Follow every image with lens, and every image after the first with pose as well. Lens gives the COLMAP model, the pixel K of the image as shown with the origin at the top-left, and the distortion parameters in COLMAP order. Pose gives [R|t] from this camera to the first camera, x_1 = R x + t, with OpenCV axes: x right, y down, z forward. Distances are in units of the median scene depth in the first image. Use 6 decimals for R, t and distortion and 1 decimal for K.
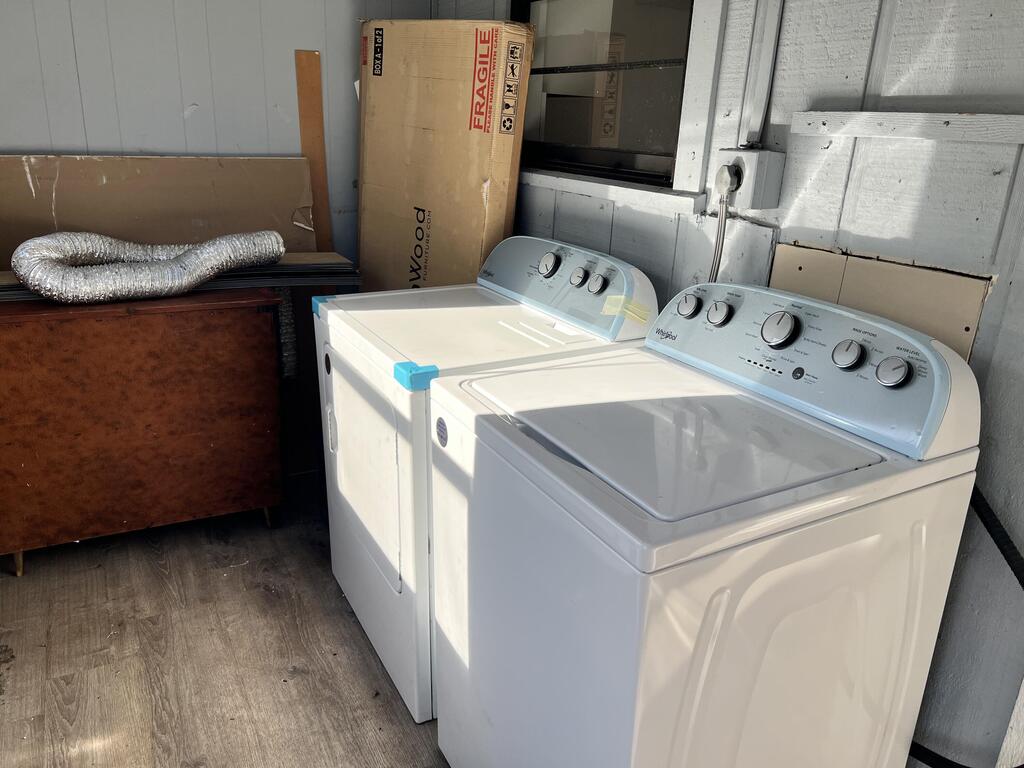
lens RADIAL K [[769.8, 0, 511.5], [0, 769.8, 384.6], [0, 0, 1]] dist [0.036096, -0.038596]
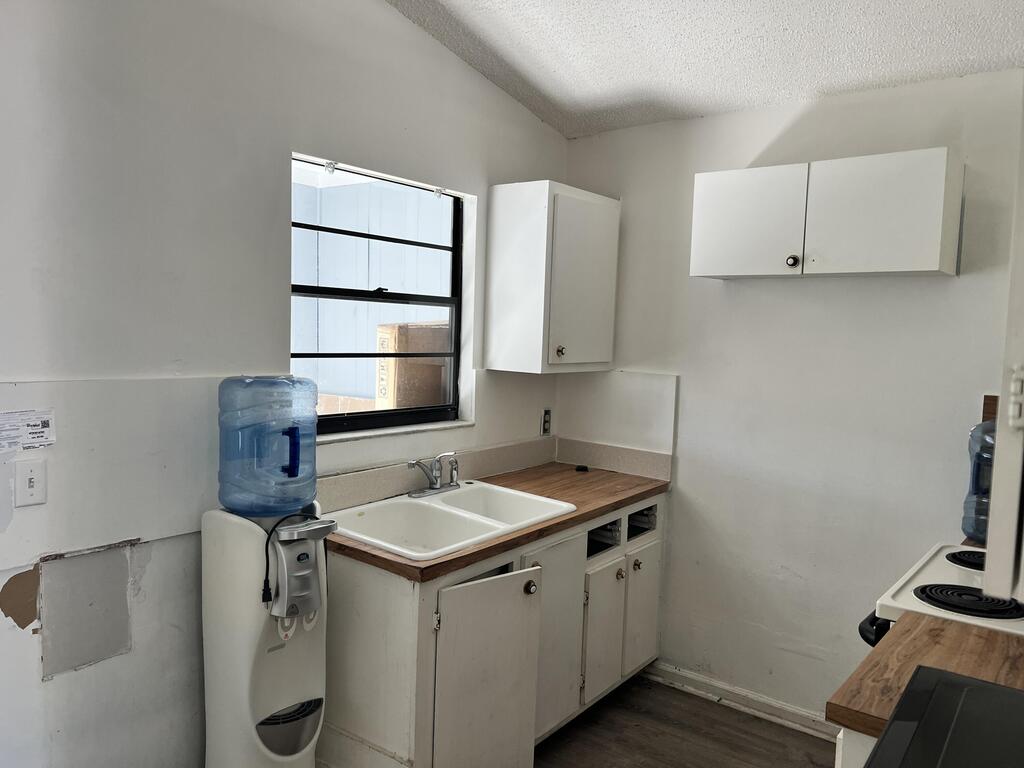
lens RADIAL K [[769.8, 0, 512.3], [0, 769.8, 383.5], [0, 0, 1]] dist [0.036096, -0.038596]
pose [[0.401155, 0.046212, -0.914844, 1.364798], [-0.322810, 0.941787, -0.093978, -0.297837], [0.857245, 0.333020, 0.392720, 0.655512]]
